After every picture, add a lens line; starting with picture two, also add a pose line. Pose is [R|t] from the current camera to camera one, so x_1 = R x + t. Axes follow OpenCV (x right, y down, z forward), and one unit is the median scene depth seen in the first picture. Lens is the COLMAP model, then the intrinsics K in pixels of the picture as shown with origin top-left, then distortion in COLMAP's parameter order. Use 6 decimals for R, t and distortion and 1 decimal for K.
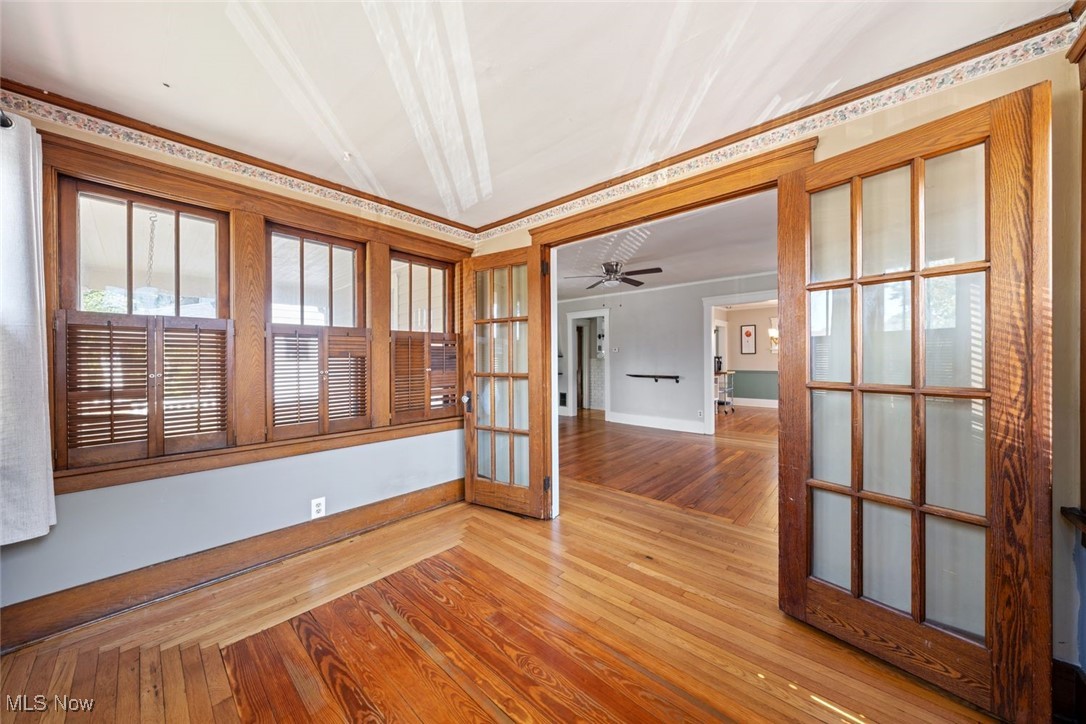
lens RADIAL K [[370.8, 0, 541.7], [0, 370.8, 359.9], [0, 0, 1]] dist [0.000540, 0.000097]
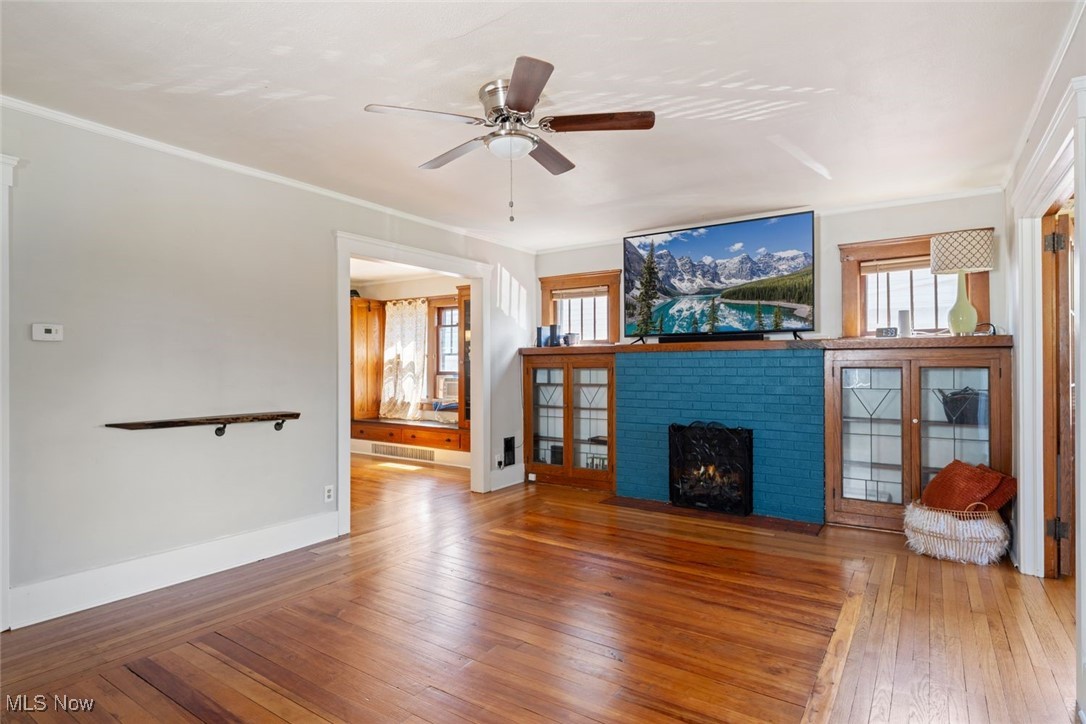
lens RADIAL K [[572.8, 0, 544.7], [0, 572.8, 362.2], [0, 0, 1]] dist [0.002178, 0.000234]
pose [[-0.137135, 0.011774, 0.990482, -0.450110], [0.004811, 0.999925, -0.011220, -0.001251], [-0.990541, 0.003227, -0.137182, 1.361245]]
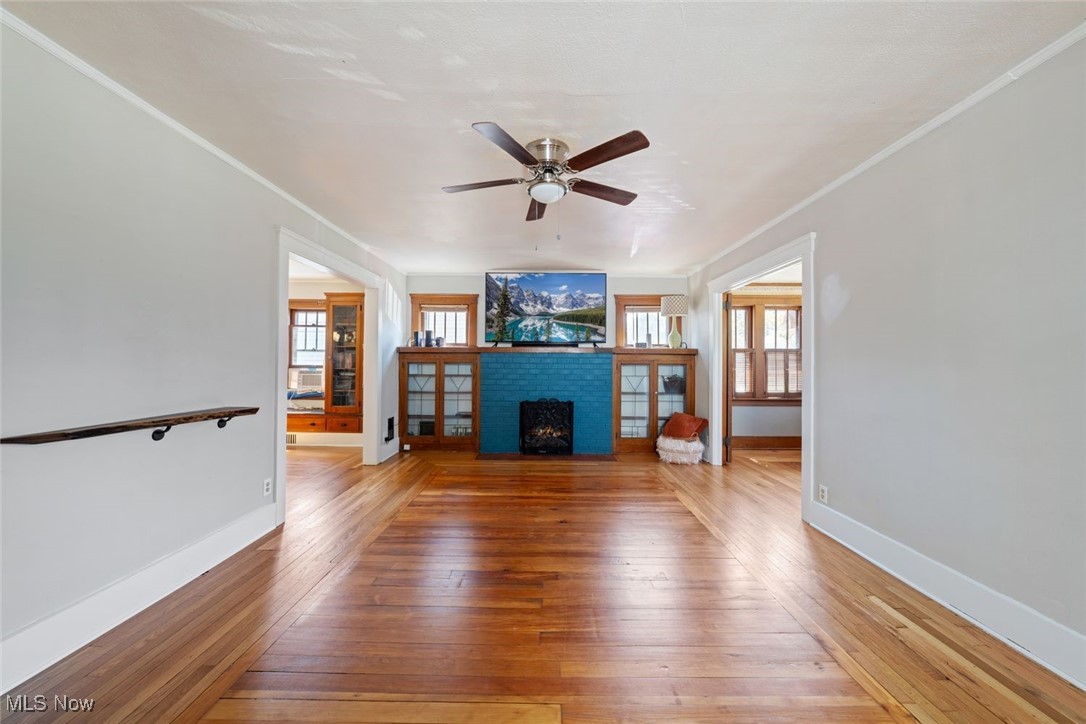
lens RADIAL K [[371.3, 0, 543.5], [0, 371.3, 359.1], [0, 0, 1]] dist [-0.001316, 0.000019]
pose [[-0.663612, 0.007224, 0.748042, -0.188146], [-0.002142, 0.999931, -0.011557, -0.001529], [-0.748074, -0.009271, -0.663551, 1.698205]]
